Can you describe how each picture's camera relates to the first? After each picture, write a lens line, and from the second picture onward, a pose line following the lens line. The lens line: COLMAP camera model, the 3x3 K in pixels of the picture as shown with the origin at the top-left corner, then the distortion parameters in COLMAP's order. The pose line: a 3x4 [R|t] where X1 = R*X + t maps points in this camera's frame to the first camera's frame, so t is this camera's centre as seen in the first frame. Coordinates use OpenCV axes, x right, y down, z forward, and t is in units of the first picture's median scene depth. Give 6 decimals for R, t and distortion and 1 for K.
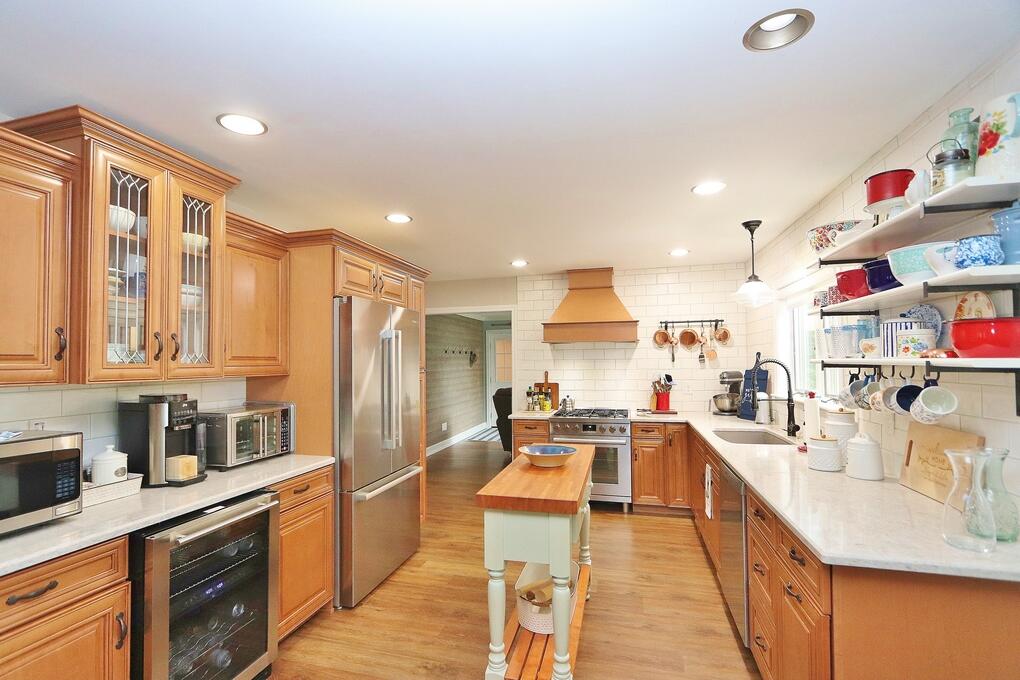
lens RADIAL K [[470.4, 0, 500.9], [0, 470.4, 352.3], [0, 0, 1]] dist [-0.009848, -0.000719]
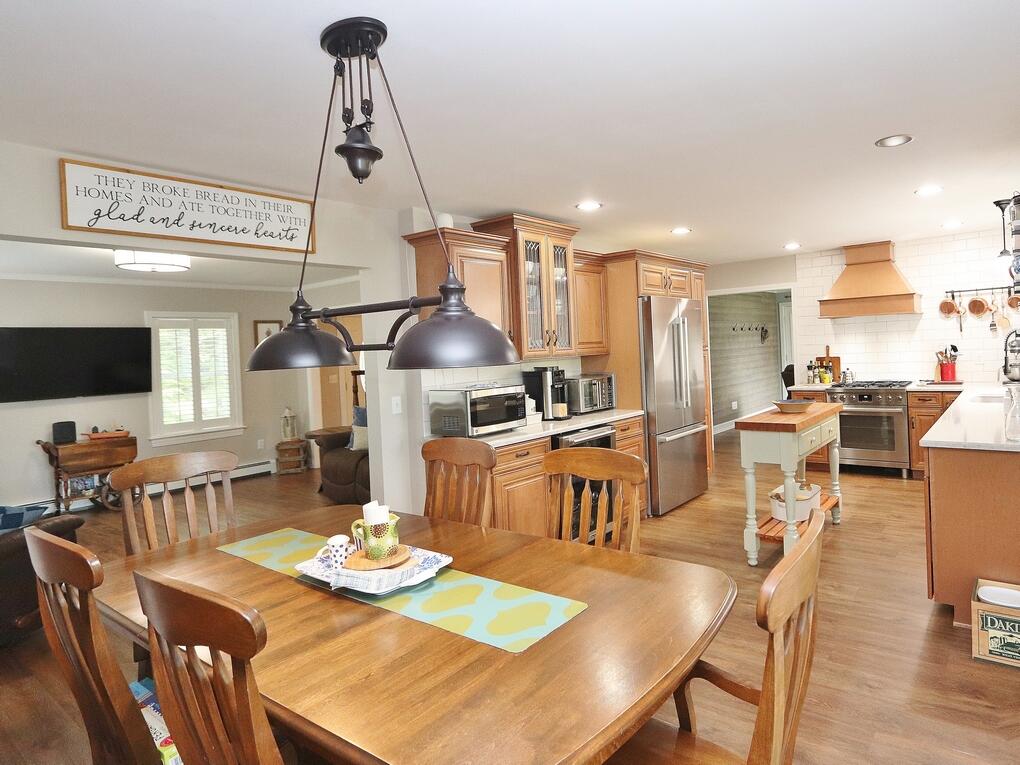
lens RADIAL K [[586.7, 0, 614.6], [0, 586.7, 353.9], [0, 0, 1]] dist [-0.017845, -0.000221]
pose [[0.943229, -0.027849, -0.330974, 0.128683], [0.042624, 0.998389, 0.037464, -0.014674], [0.329398, -0.049445, 0.942896, -0.575256]]
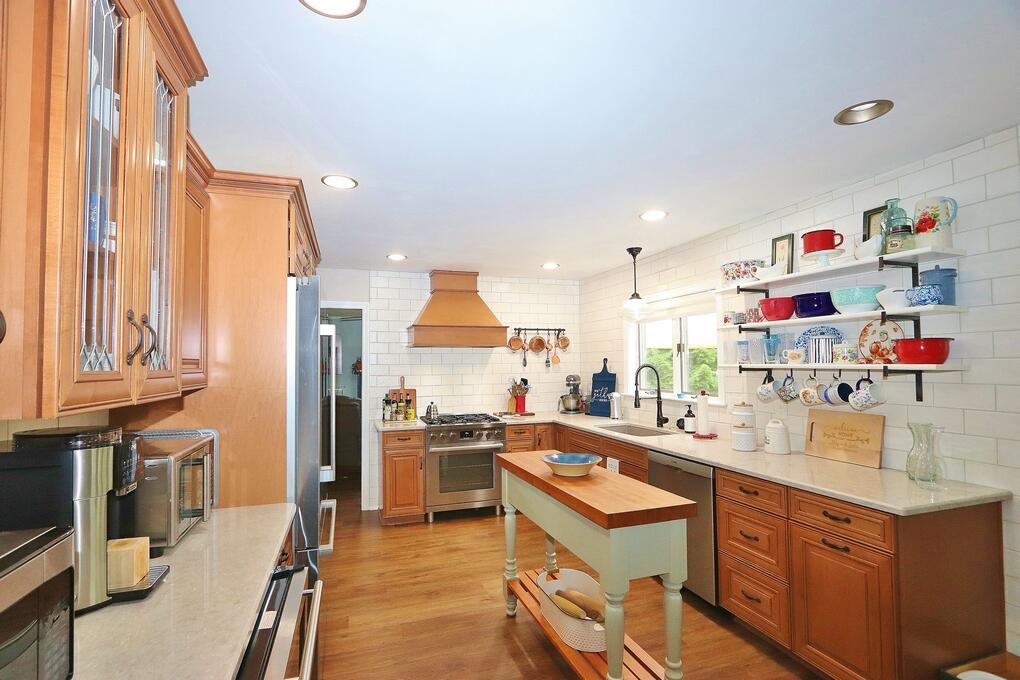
lens RADIAL K [[470.4, 0, 503.5], [0, 470.4, 348.8], [0, 0, 1]] dist [-0.009848, -0.000719]
pose [[0.835739, 0.019721, 0.548773, -0.392289], [-0.010583, 0.999748, -0.019811, 0.002743], [-0.549025, 0.010749, 0.835737, 0.193627]]
